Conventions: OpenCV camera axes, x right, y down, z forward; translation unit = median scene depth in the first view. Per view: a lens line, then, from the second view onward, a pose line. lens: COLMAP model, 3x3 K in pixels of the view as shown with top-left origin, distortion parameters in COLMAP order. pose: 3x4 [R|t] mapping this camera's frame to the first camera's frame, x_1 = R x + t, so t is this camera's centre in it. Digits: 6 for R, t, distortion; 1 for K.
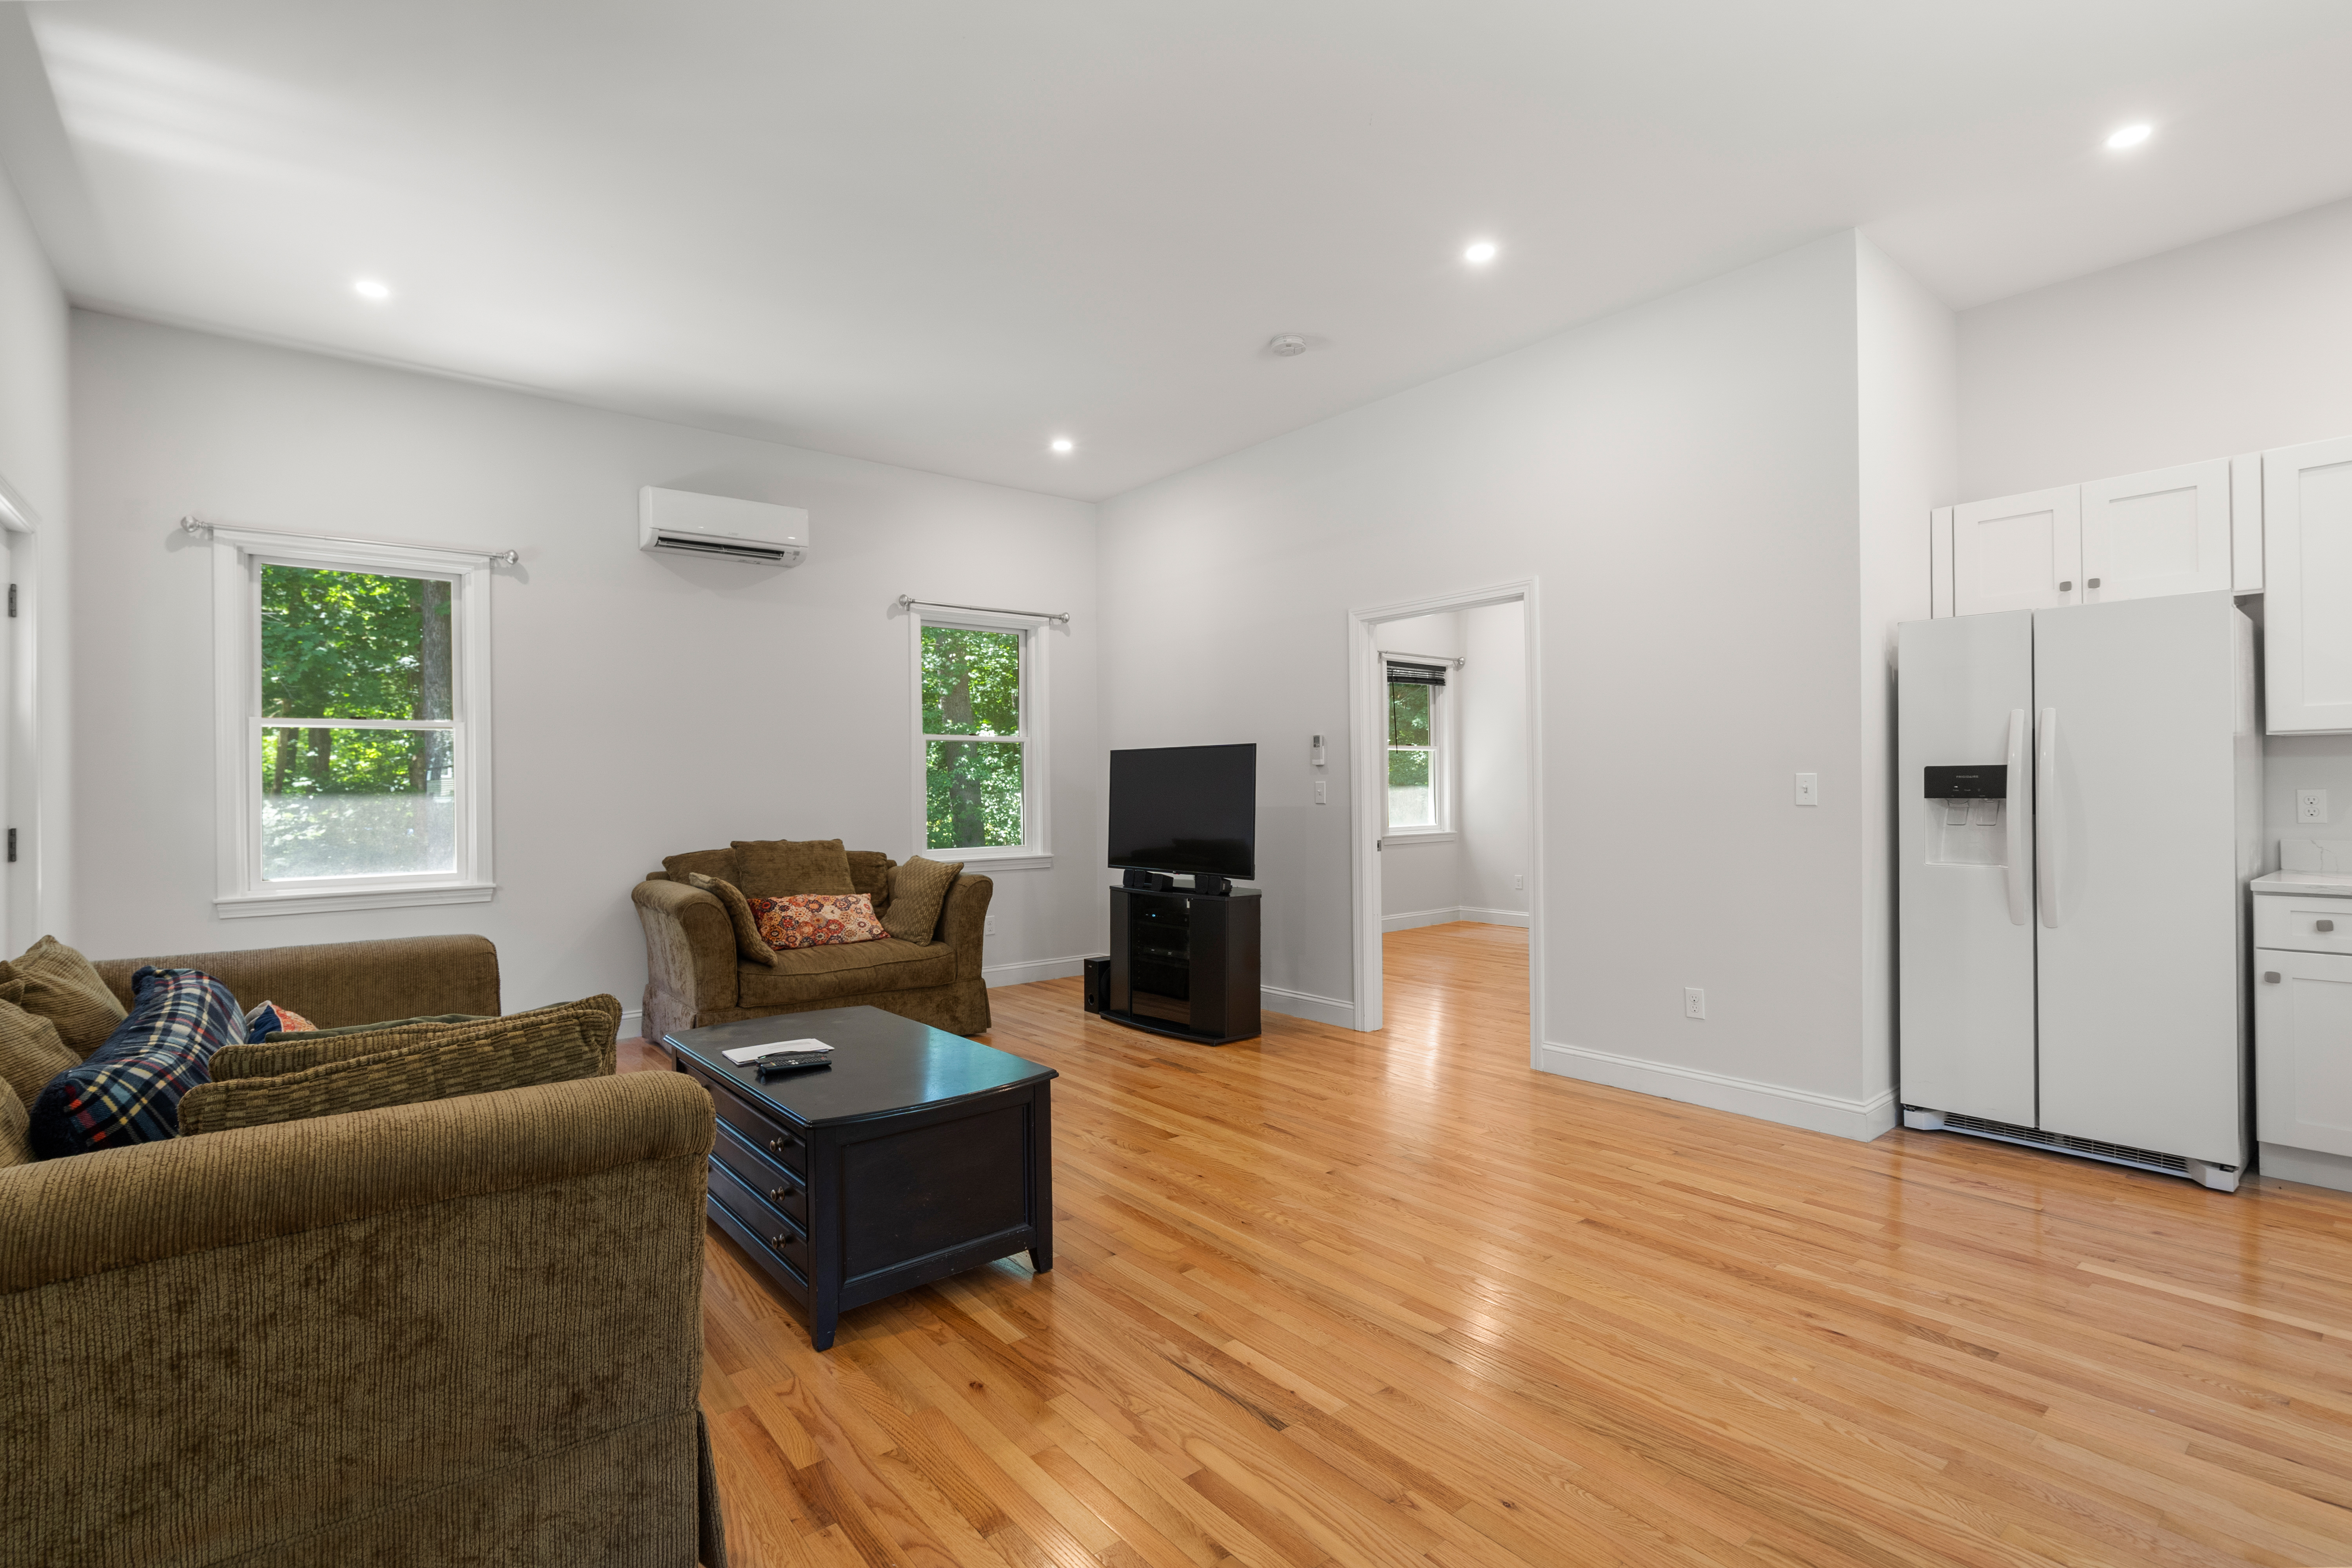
lens RADIAL K [[1074.2, 0, 1178.0], [0, 1074.2, 786.8], [0, 0, 1]] dist [0.008930, -0.000049]
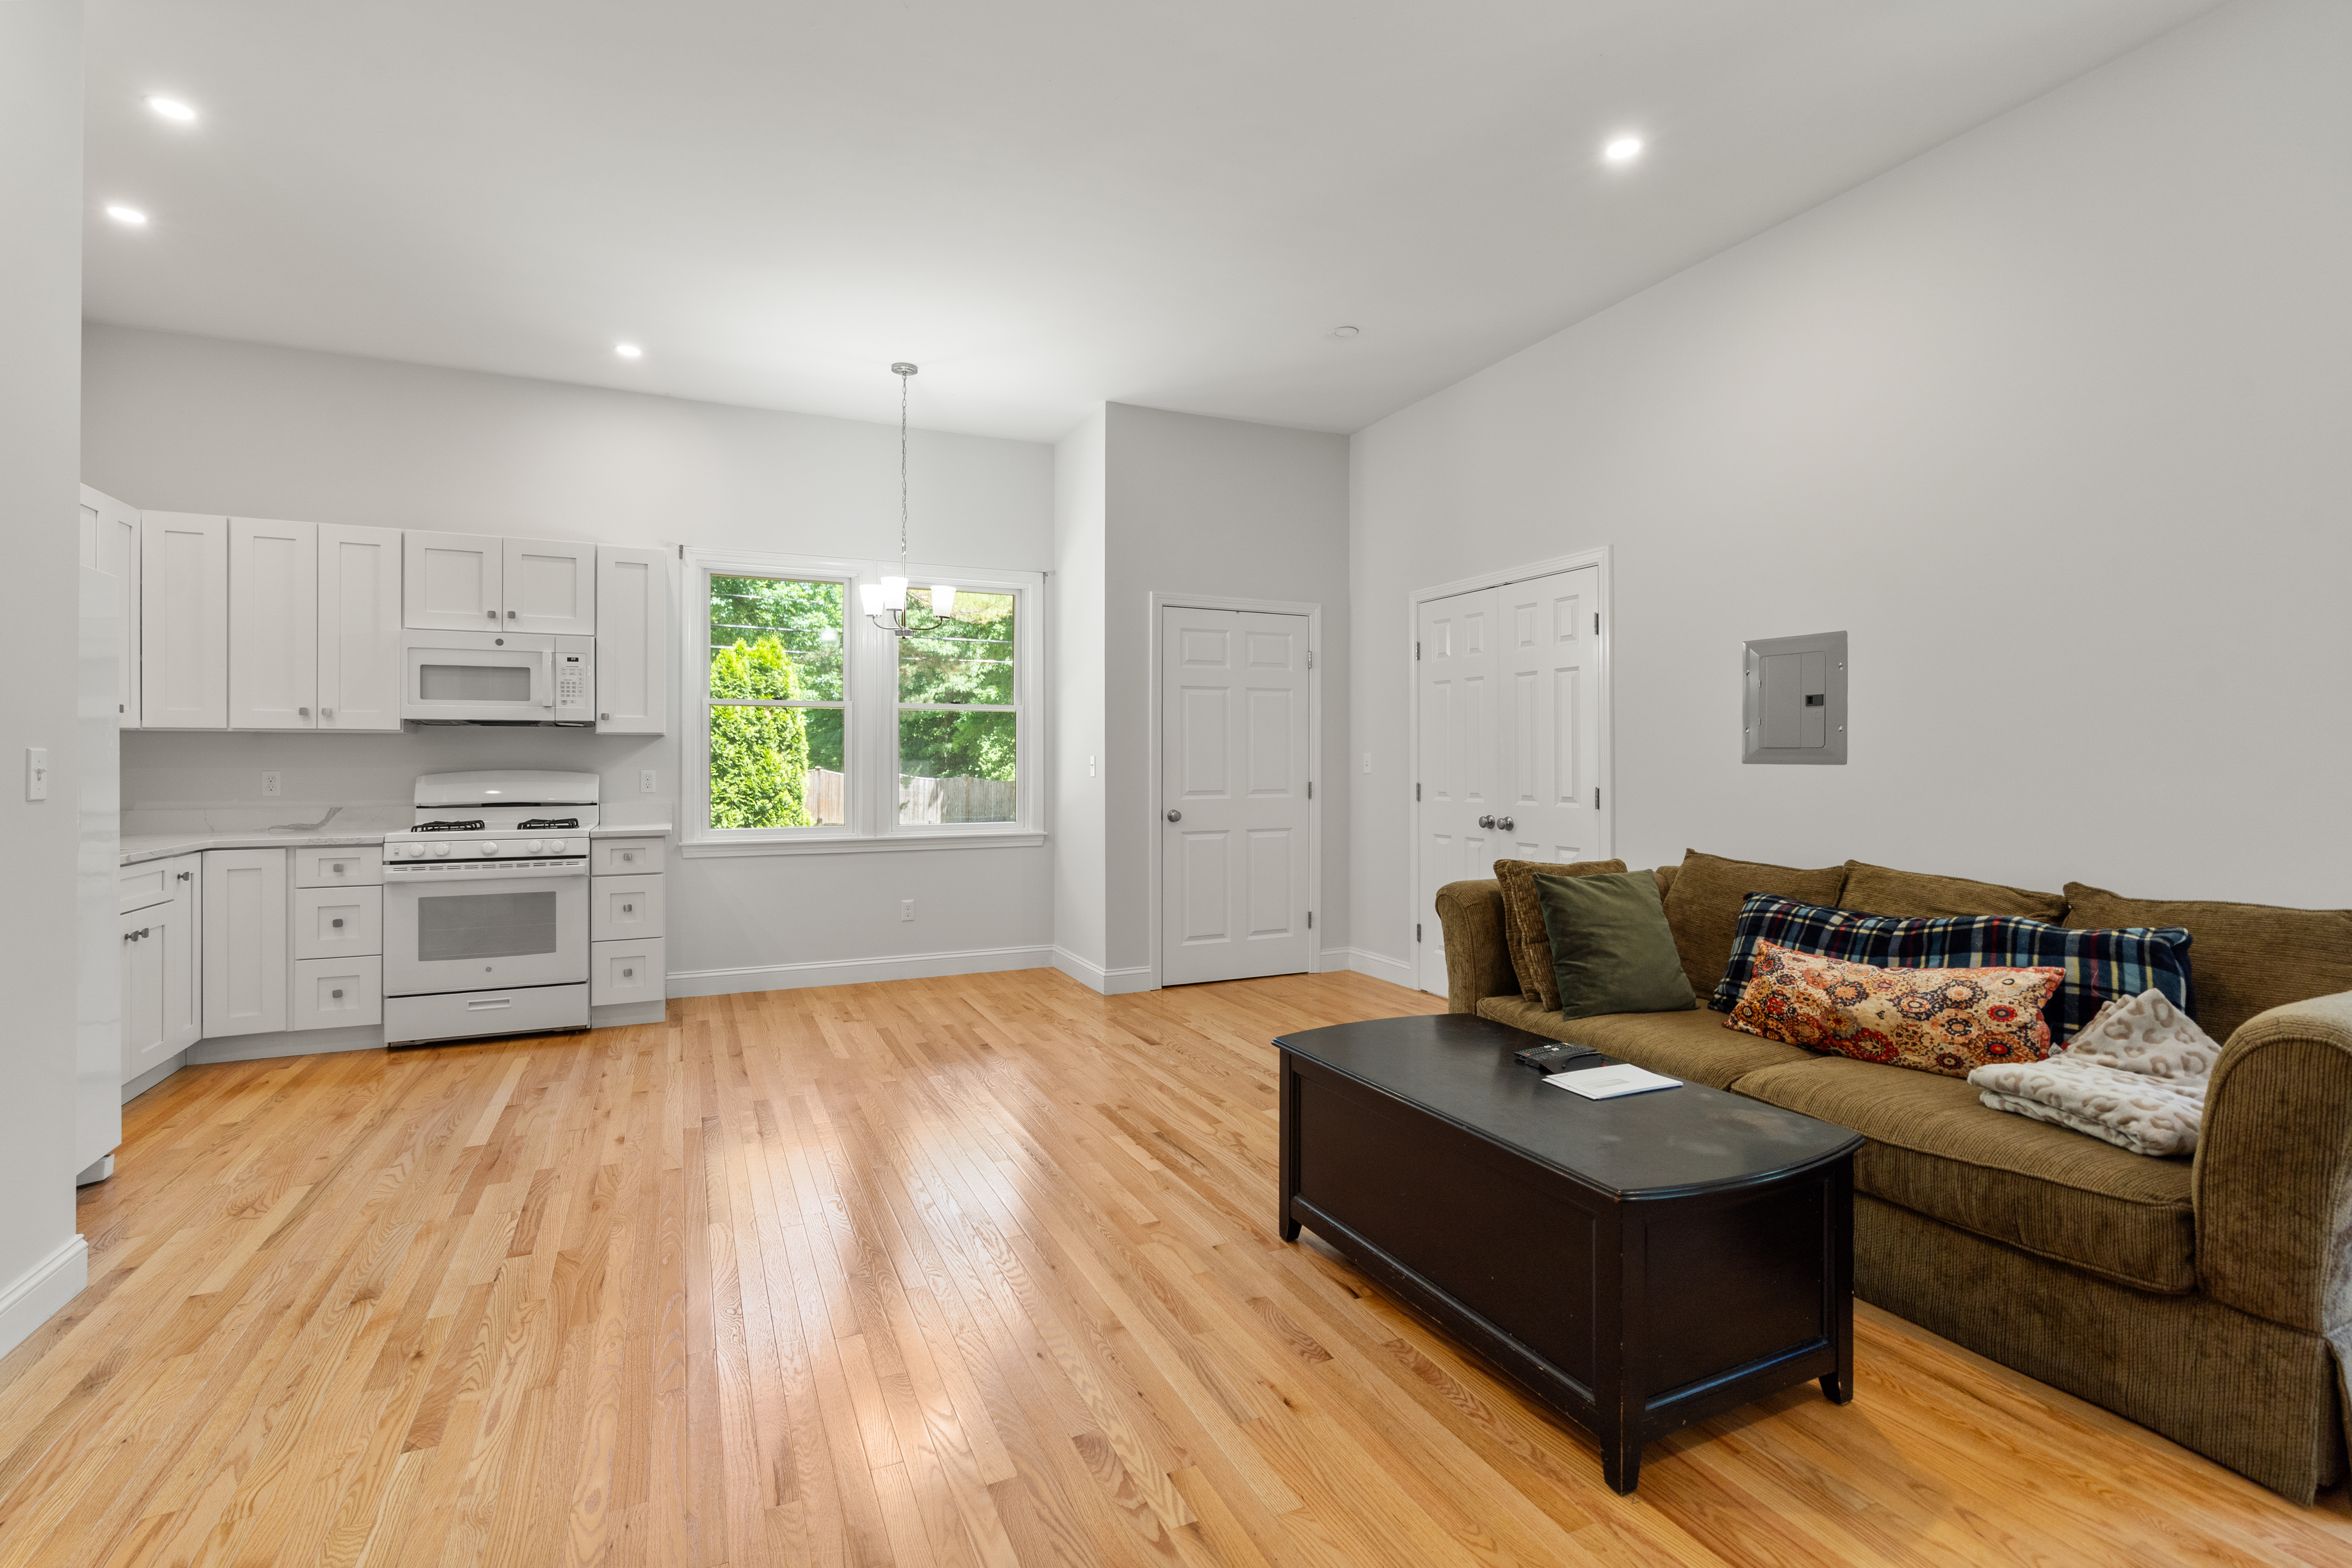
lens RADIAL K [[1087.7, 0, 1175.8], [0, 1087.7, 758.1], [0, 0, 1]] dist [-0.002513, 0.000694]
pose [[-0.965519, 0.012652, 0.260025, -0.220444], [0.012207, 0.999920, -0.003324, 0.002810], [-0.260046, -0.000035, -0.965596, 1.510876]]
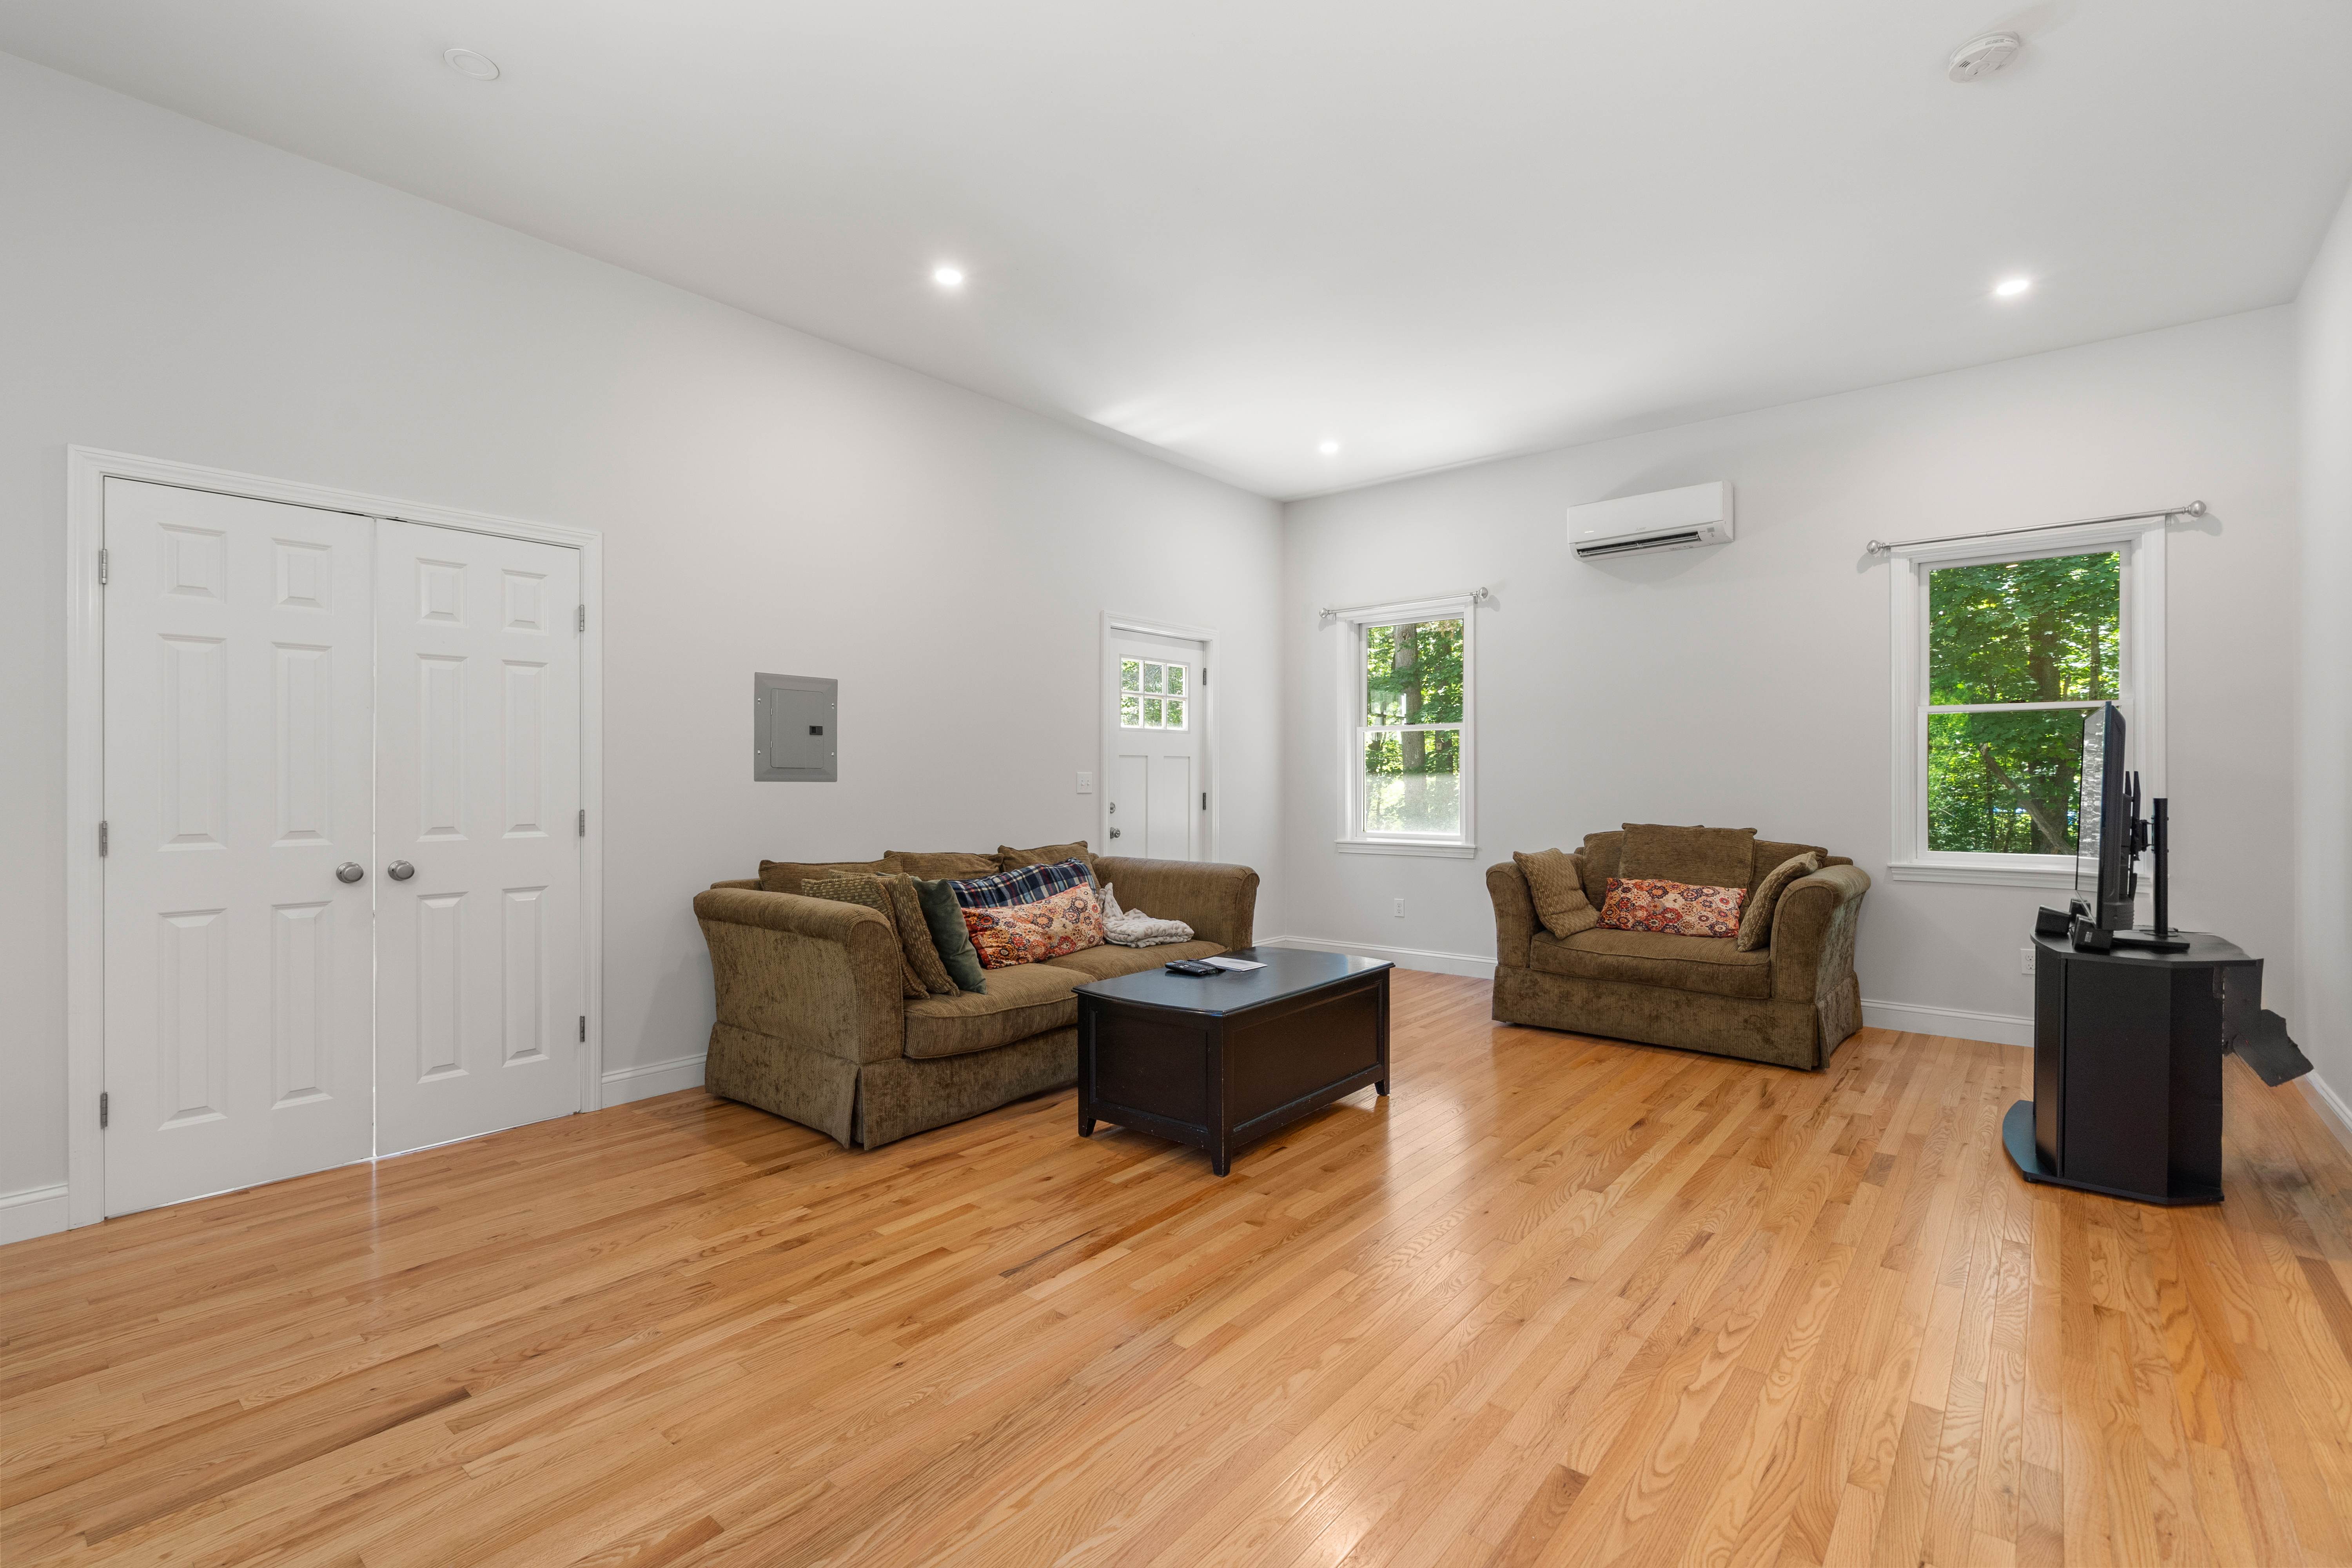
lens RADIAL K [[1061.8, 0, 1172.6], [0, 1061.8, 784.2], [0, 0, 1]] dist [-0.018054, 0.000321]
pose [[0.188490, 0.012496, -0.981996, 0.766962], [-0.000623, 0.999920, 0.012605, -0.000357], [0.982075, -0.001764, 0.188483, 0.546143]]
